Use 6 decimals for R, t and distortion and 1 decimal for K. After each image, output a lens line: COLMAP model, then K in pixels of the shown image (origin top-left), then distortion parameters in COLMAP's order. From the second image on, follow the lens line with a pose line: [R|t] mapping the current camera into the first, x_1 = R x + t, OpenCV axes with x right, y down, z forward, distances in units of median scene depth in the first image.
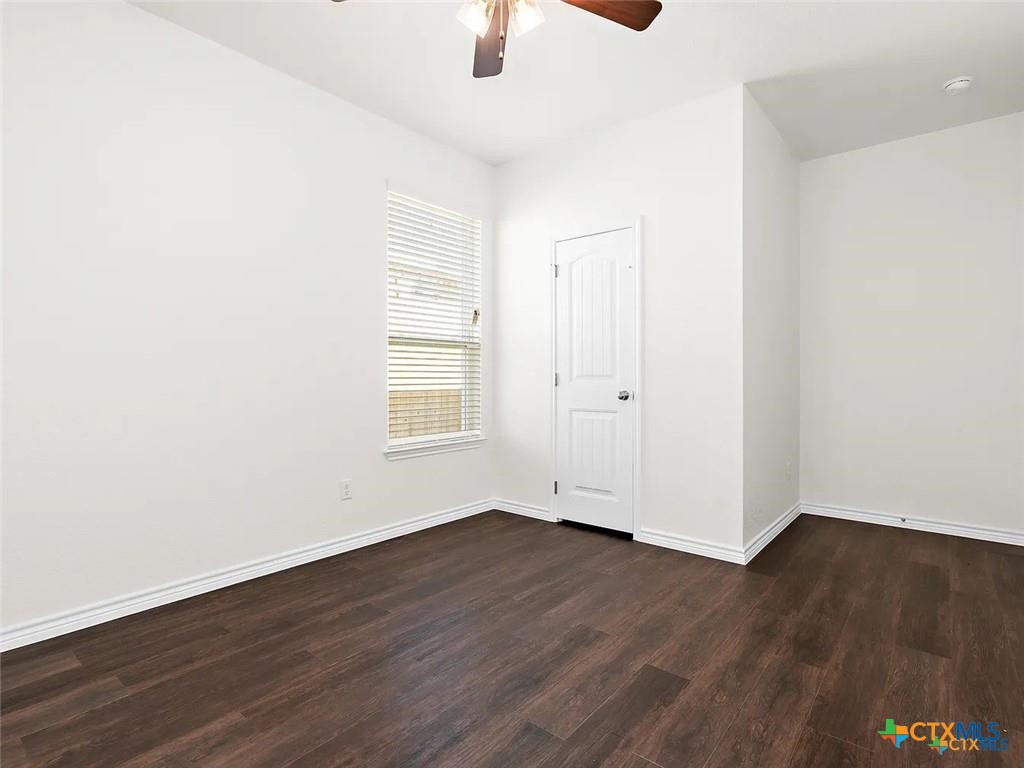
lens RADIAL K [[518.4, 0, 516.1], [0, 518.4, 371.7], [0, 0, 1]] dist [-0.011982, 0.000513]
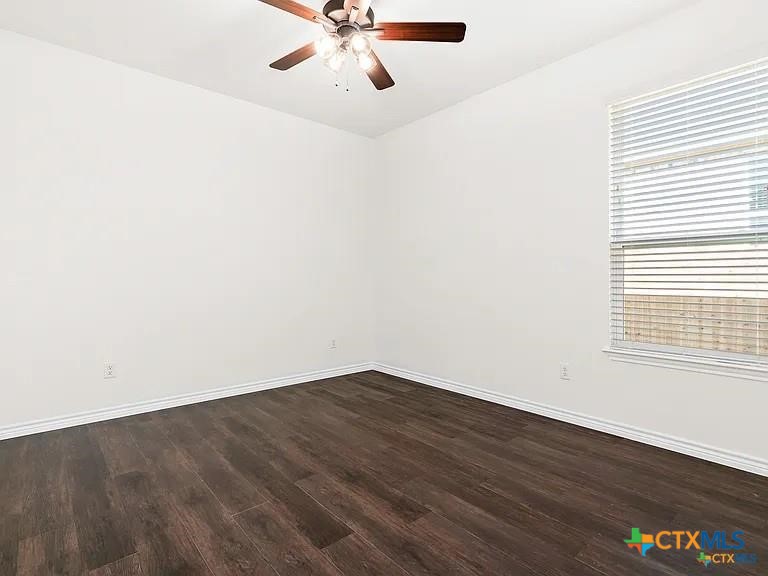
lens RADIAL K [[388.8, 0, 387.0], [0, 388.8, 278.8], [0, 0, 1]] dist [-0.011982, 0.000513]
pose [[-0.140717, 0.002525, -0.990047, 0.882643], [0.008005, 0.999967, 0.001413, 0.002850], [0.990018, -0.007727, -0.140732, 0.969190]]
